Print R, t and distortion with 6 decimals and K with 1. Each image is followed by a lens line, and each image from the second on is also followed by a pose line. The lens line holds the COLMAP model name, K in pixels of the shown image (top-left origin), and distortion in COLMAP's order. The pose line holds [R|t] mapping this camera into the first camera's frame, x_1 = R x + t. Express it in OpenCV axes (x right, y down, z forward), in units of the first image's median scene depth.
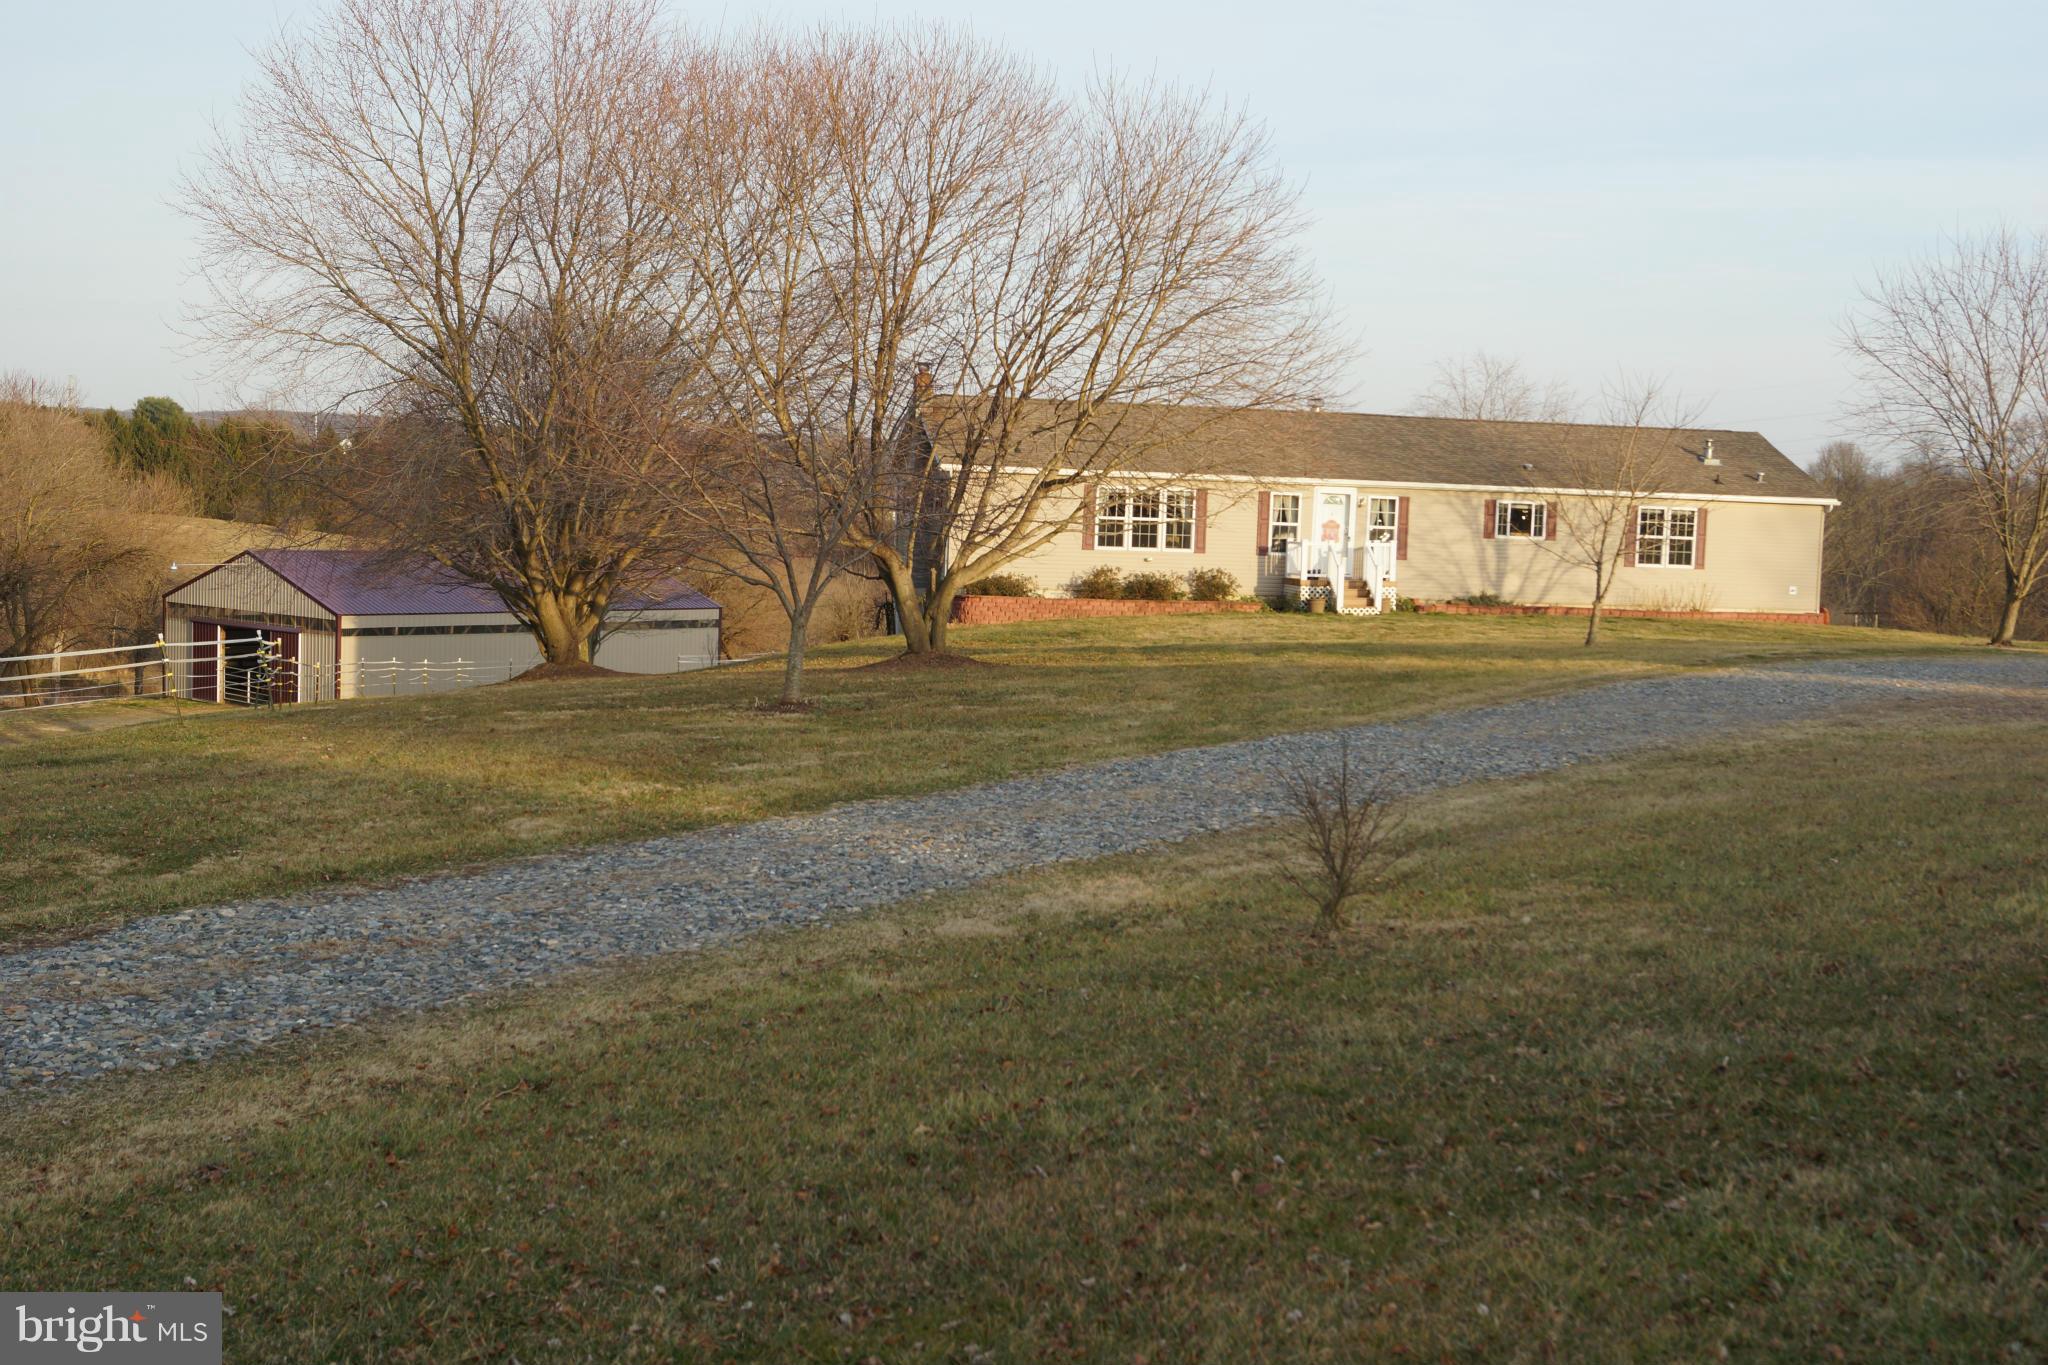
lens RADIAL K [[1610.2, 0, 1024.0], [0, 1610.2, 682.5], [0, 0, 1]] dist [-0.081440, 0.009055]
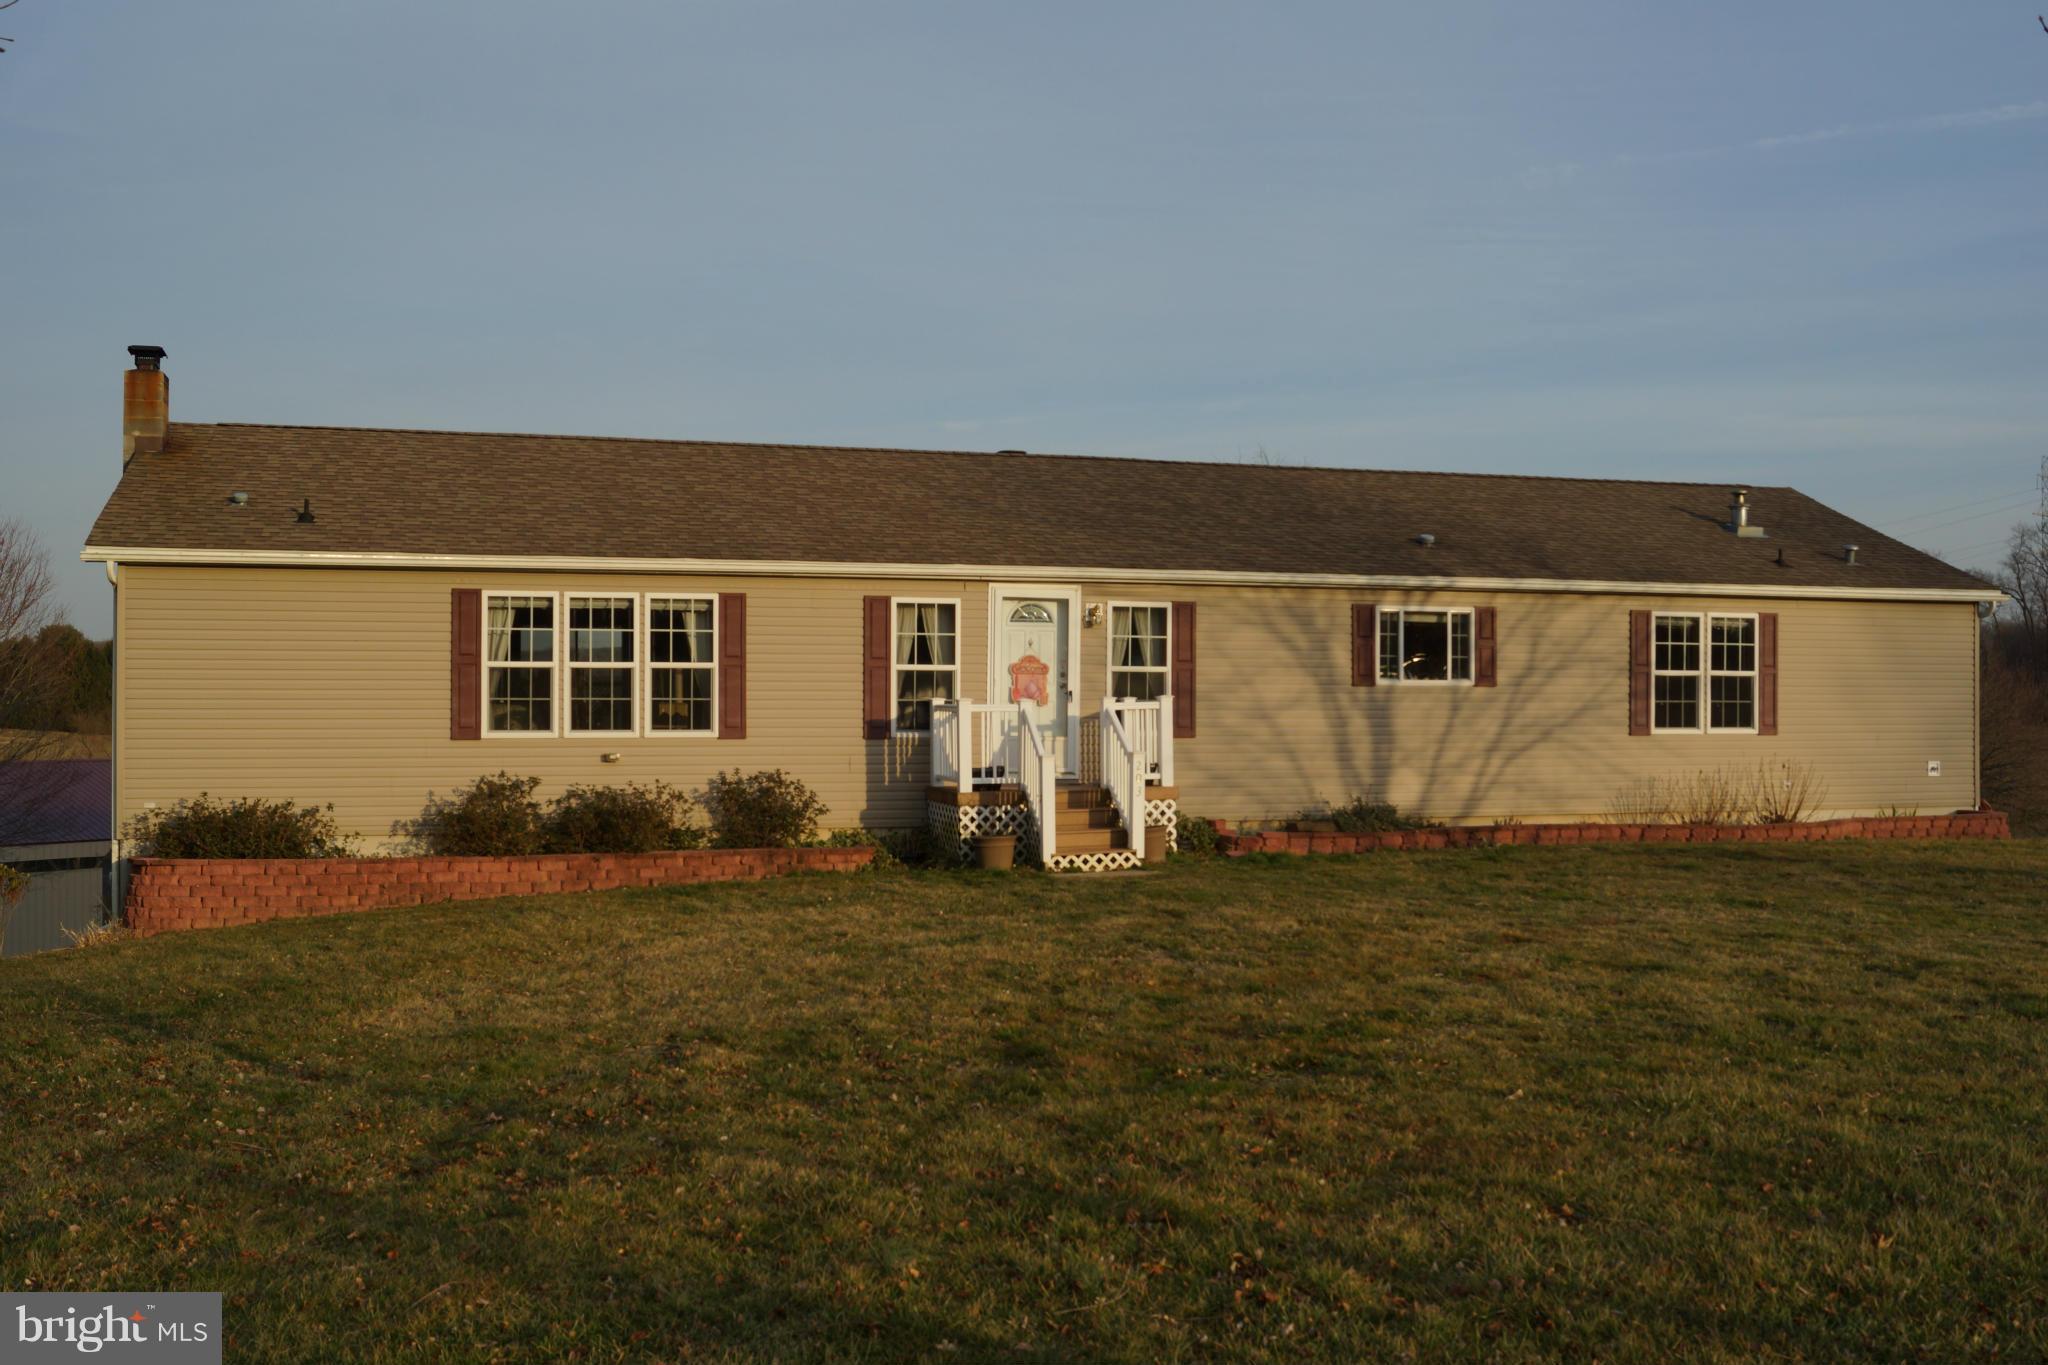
lens RADIAL K [[1610.2, 0, 1024.0], [0, 1610.2, 682.5], [0, 0, 1]] dist [-0.081440, 0.009055]
pose [[0.990874, -0.025809, 0.132295, 0.129844], [0.039668, 0.993867, -0.103221, -0.046749], [-0.128820, 0.107527, 0.985821, 0.551146]]
